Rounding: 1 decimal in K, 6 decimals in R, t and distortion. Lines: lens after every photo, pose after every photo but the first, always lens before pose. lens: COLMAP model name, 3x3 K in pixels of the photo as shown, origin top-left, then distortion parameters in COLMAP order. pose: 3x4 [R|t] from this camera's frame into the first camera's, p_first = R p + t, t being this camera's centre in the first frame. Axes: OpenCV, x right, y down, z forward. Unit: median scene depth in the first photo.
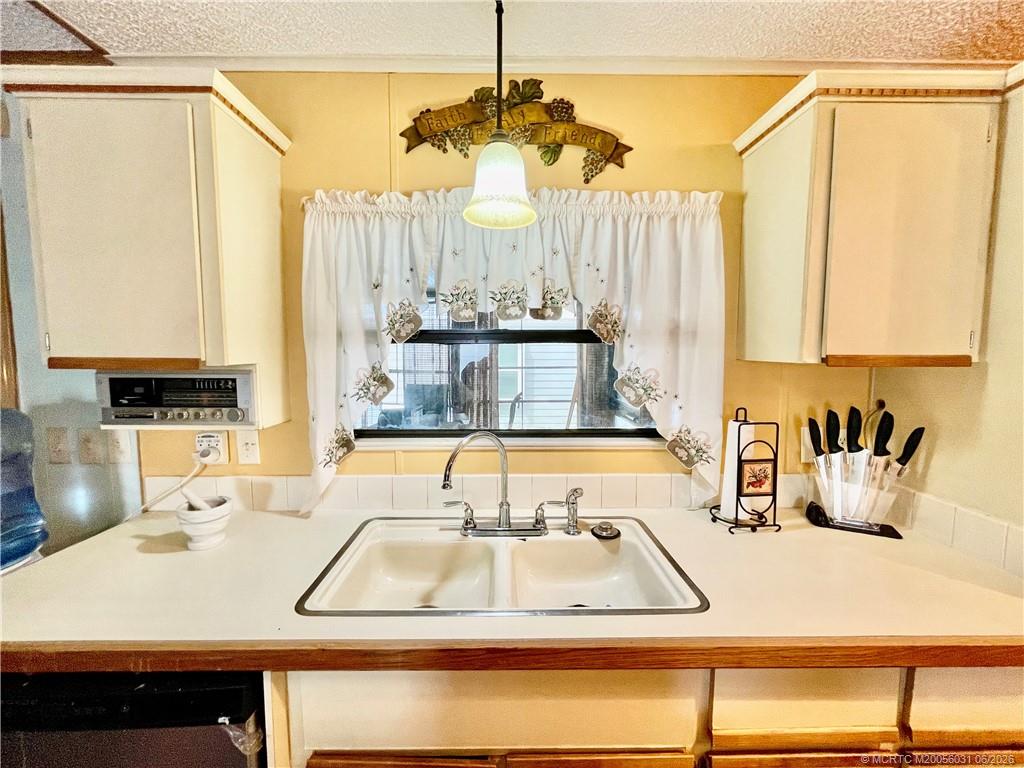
lens RADIAL K [[421.4, 0, 511.0], [0, 421.4, 386.9], [0, 0, 1]] dist [-0.003188, -0.000118]
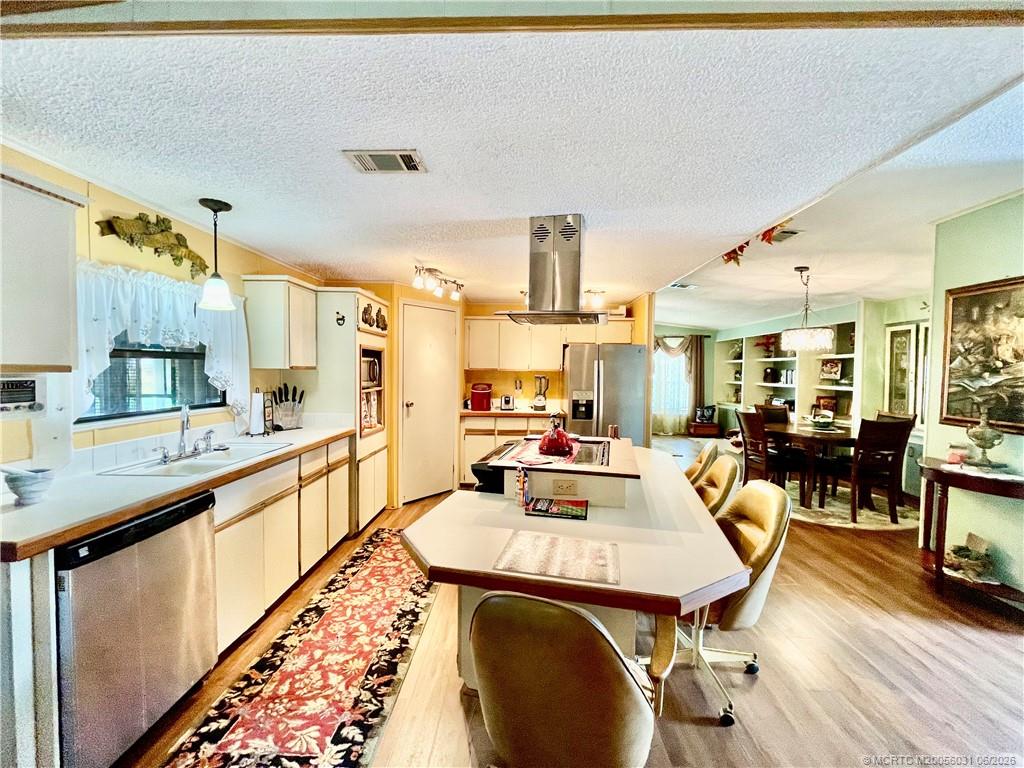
lens RADIAL K [[421.4, 0, 511.8], [0, 421.4, 387.2], [0, 0, 1]] dist [-0.003188, -0.000118]
pose [[0.040700, -0.043674, 0.998216, -1.809673], [0.071860, 0.996585, 0.040673, 0.054876], [-0.996584, 0.070077, 0.043699, -0.568548]]
